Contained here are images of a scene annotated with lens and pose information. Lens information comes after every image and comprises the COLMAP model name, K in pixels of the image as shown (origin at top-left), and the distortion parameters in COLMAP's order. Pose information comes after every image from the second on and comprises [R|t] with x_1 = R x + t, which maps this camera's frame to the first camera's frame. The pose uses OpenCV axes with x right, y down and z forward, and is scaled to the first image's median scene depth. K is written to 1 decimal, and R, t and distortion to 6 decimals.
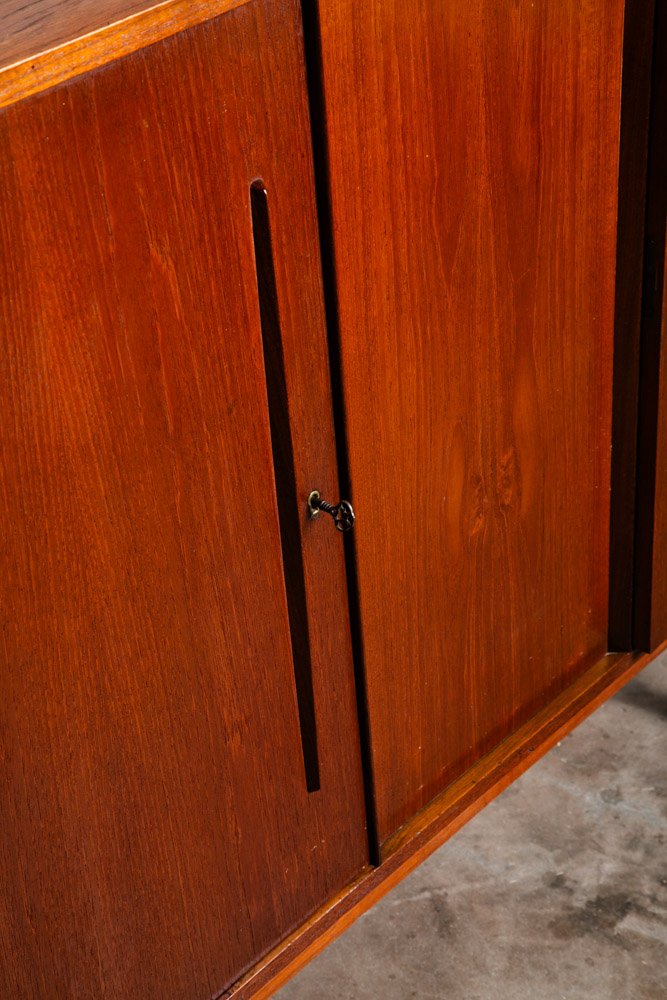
lens RADIAL K [[1851.1, 0, 327.8], [0, 1851.1, 495.1], [0, 0, 1]] dist [0.297058, 0.000000]
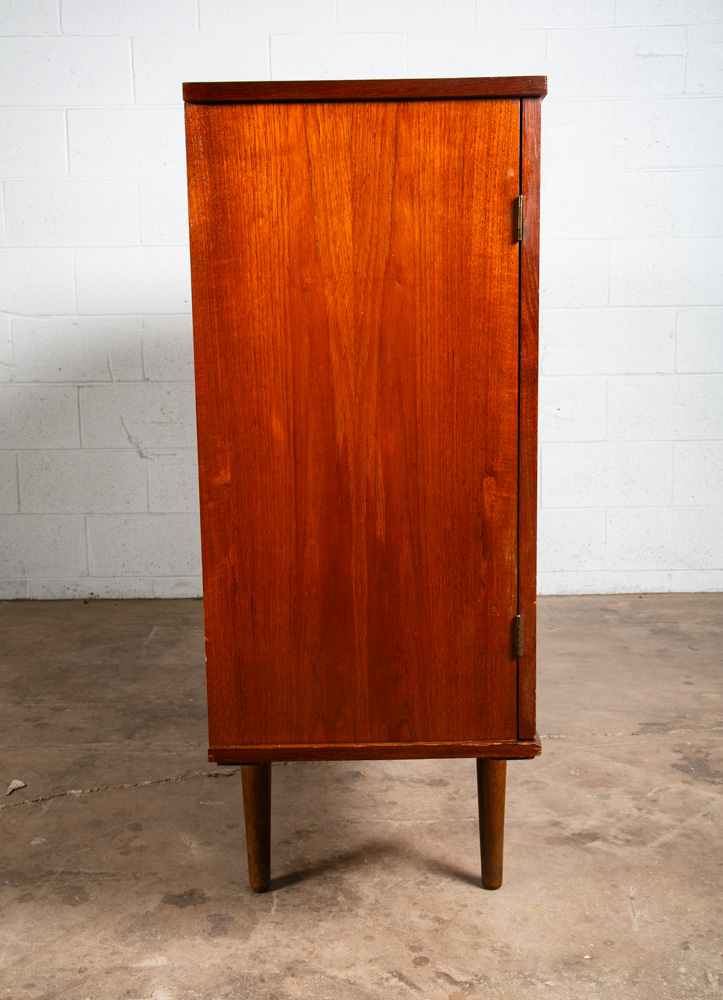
lens RADIAL K [[1144.9, 0, 364.6], [0, 1144.9, 492.1], [0, 0, 1]] dist [0.045604, 0.000000]
pose [[0.973381, 0.092053, -0.209896, 0.184224], [-0.169593, 0.905302, -0.389444, 0.459261], [0.154170, 0.414674, 0.896815, 0.008581]]
